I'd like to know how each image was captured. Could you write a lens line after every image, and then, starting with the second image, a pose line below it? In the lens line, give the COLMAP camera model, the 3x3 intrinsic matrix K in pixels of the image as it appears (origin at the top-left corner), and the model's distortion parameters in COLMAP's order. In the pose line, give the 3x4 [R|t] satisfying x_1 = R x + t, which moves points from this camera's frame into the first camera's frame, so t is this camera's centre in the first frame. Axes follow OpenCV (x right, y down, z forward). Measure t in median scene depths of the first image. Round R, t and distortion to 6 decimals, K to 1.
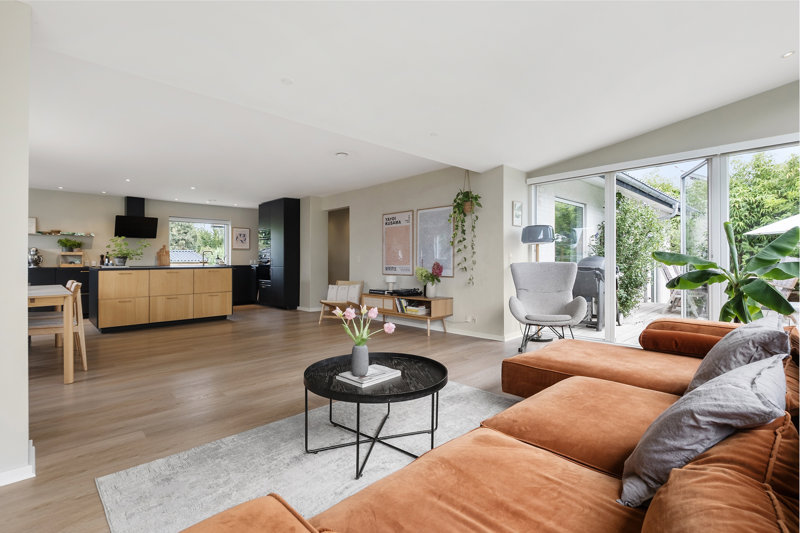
lens RADIAL K [[370.2, 0, 395.6], [0, 370.2, 250.4], [0, 0, 1]] dist [0.003913, 0.000550]
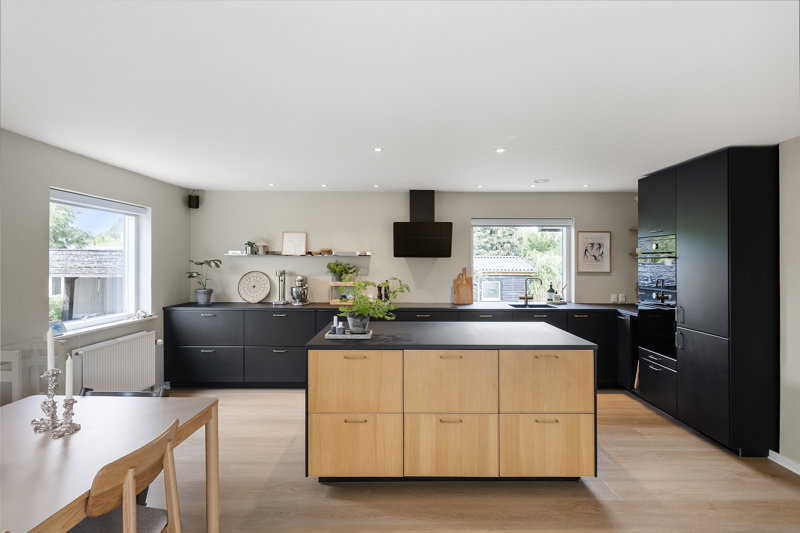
lens RADIAL K [[441.5, 0, 401.5], [0, 441.5, 261.4], [0, 0, 1]] dist [0.017025, 0.000260]
pose [[0.723114, 0.007079, -0.690692, -0.225477], [0.008810, 0.999772, 0.019469, -0.041211], [0.690672, -0.020163, 0.722887, 0.450340]]
